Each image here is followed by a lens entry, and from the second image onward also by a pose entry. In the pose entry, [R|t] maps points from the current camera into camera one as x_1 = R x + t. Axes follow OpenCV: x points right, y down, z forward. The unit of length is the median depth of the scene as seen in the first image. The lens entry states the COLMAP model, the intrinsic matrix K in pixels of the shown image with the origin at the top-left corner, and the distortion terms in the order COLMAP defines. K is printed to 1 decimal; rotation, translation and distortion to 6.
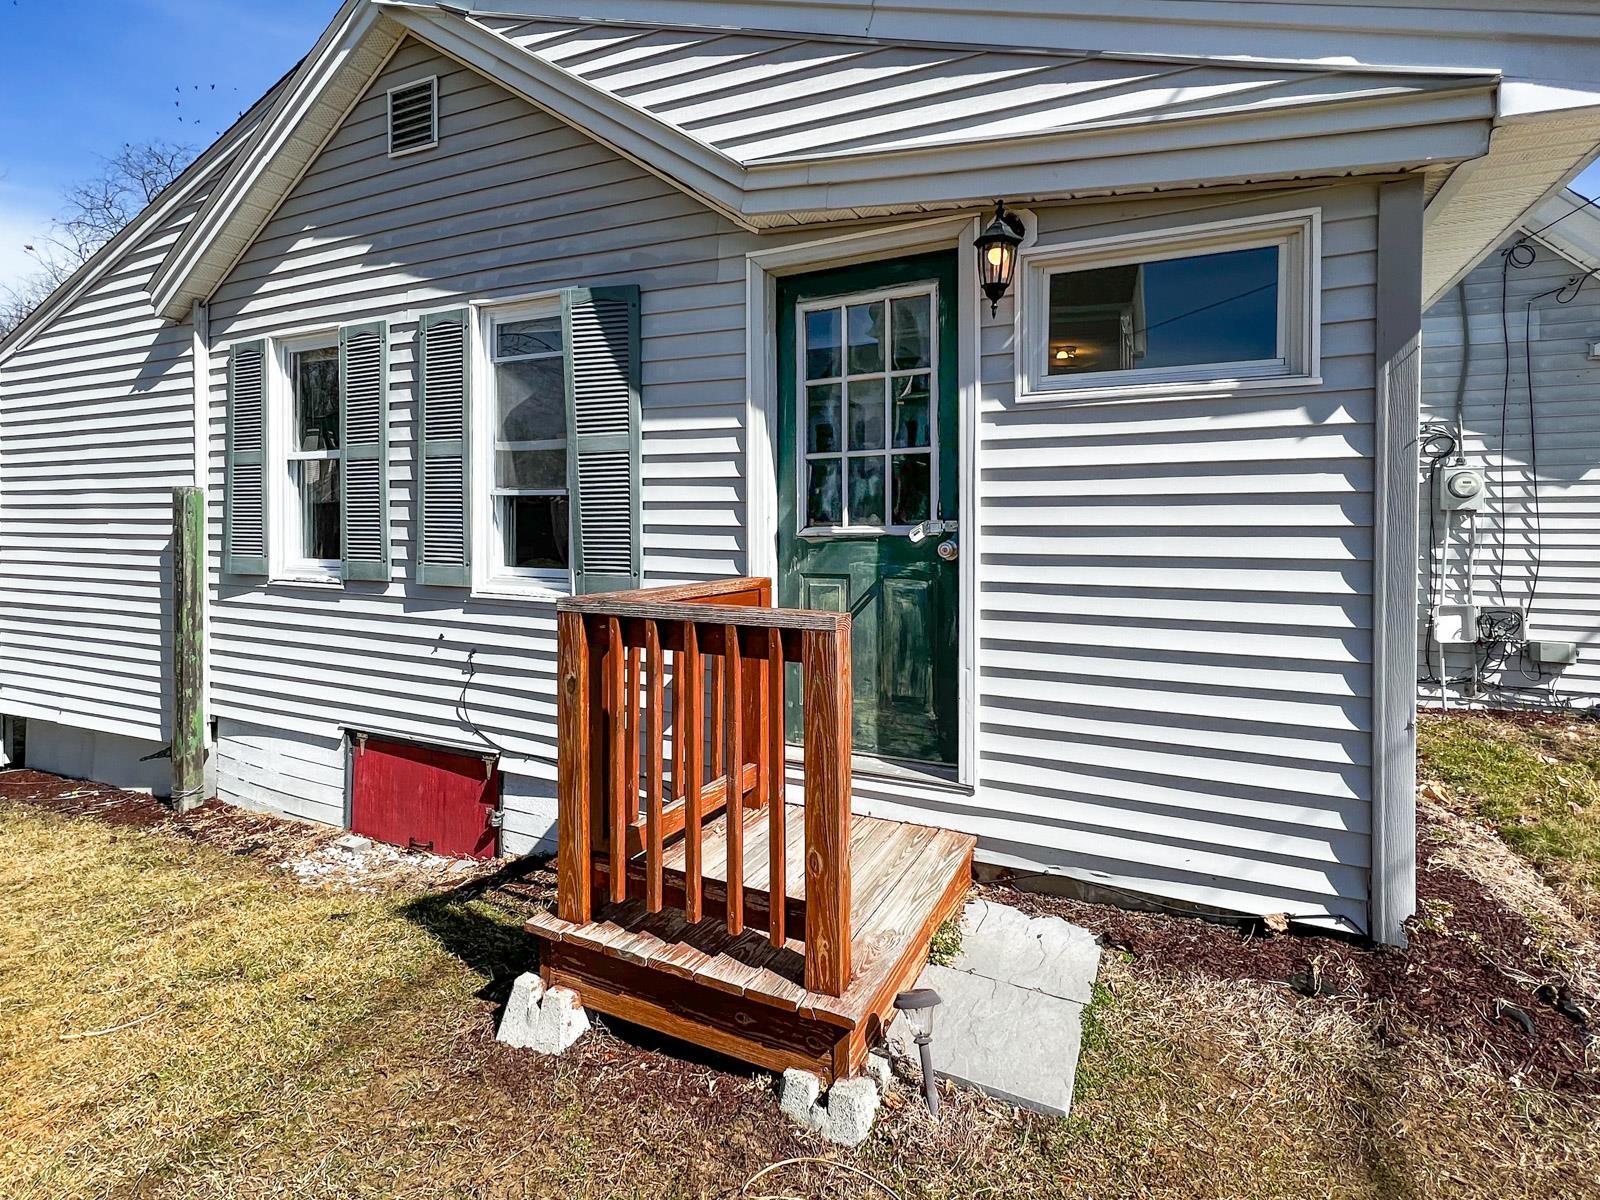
lens RADIAL K [[838.7, 0, 757.9], [0, 838.7, 505.2], [0, 0, 1]] dist [0.006701, -0.001906]
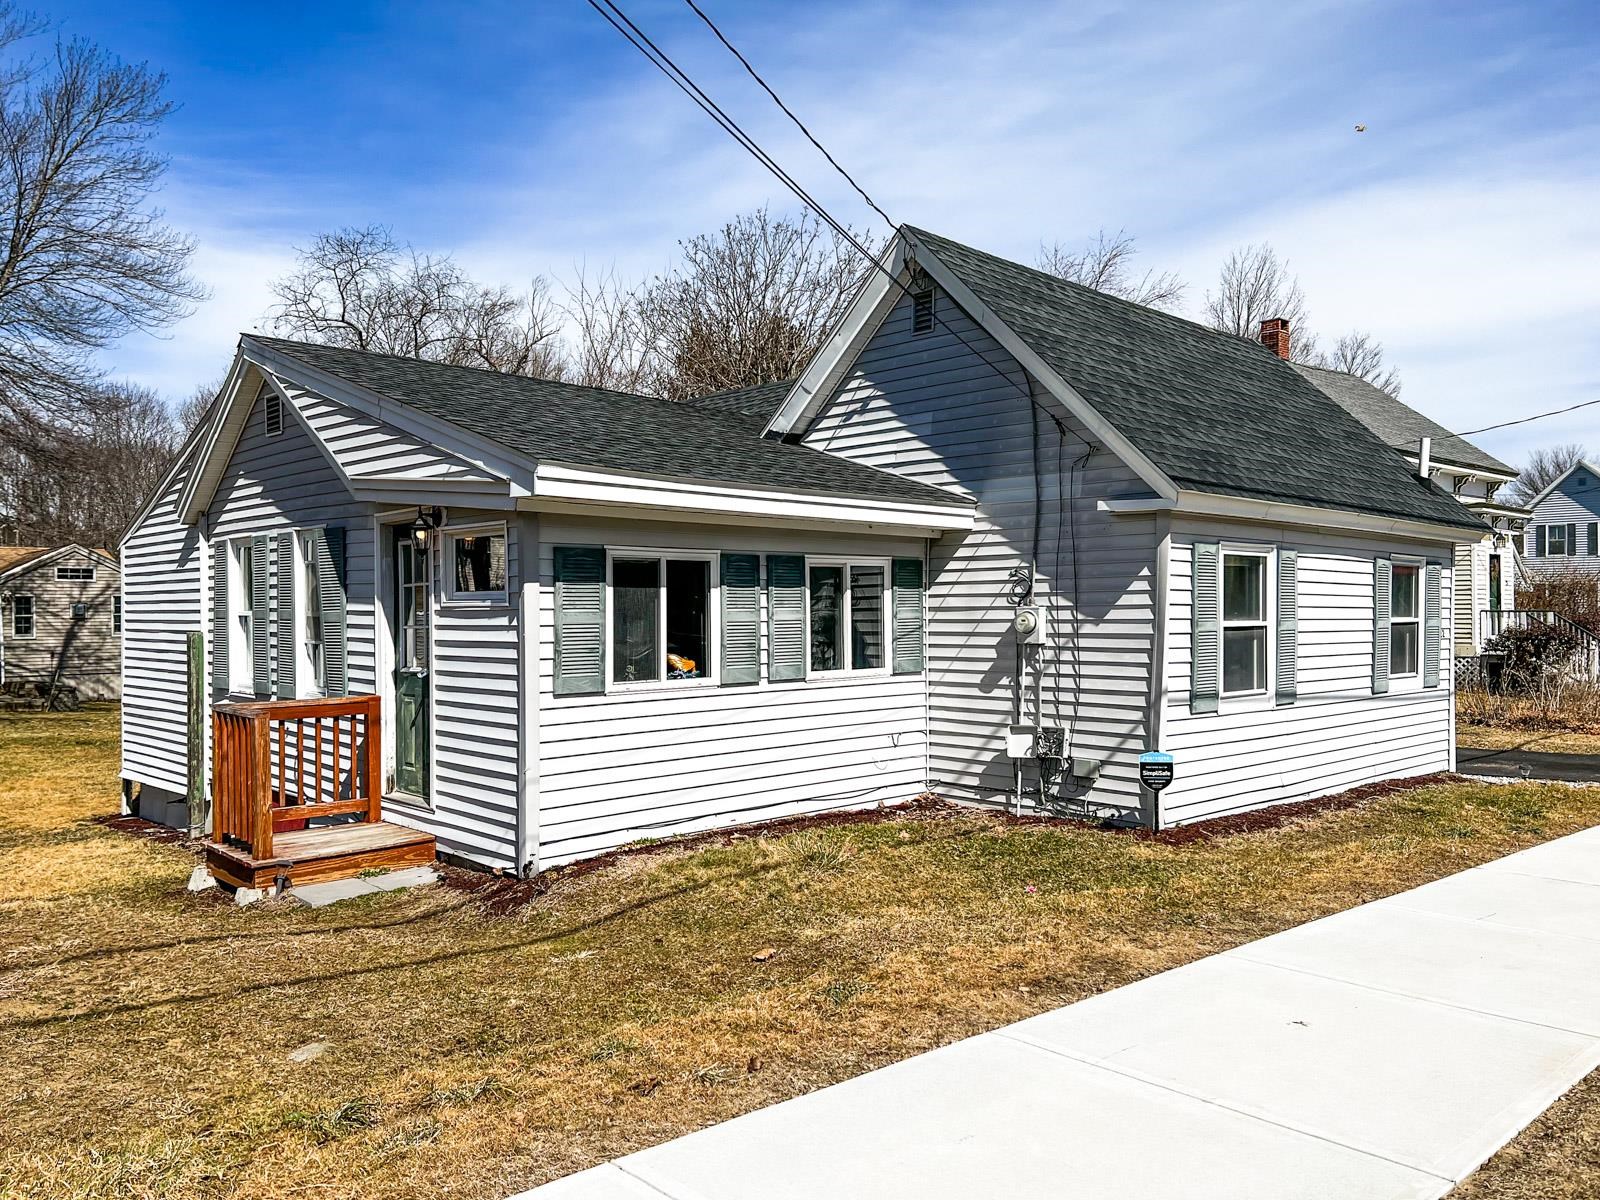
lens RADIAL K [[1204.5, 0, 738.2], [0, 1204.5, 594.1], [0, 0, 1]] dist [0.074083, -0.050828]
pose [[0.930139, 0.000493, -0.367207, 1.651990], [-0.005203, 0.999916, -0.011837, -0.102382], [0.367170, 0.012921, 0.930064, -1.120796]]
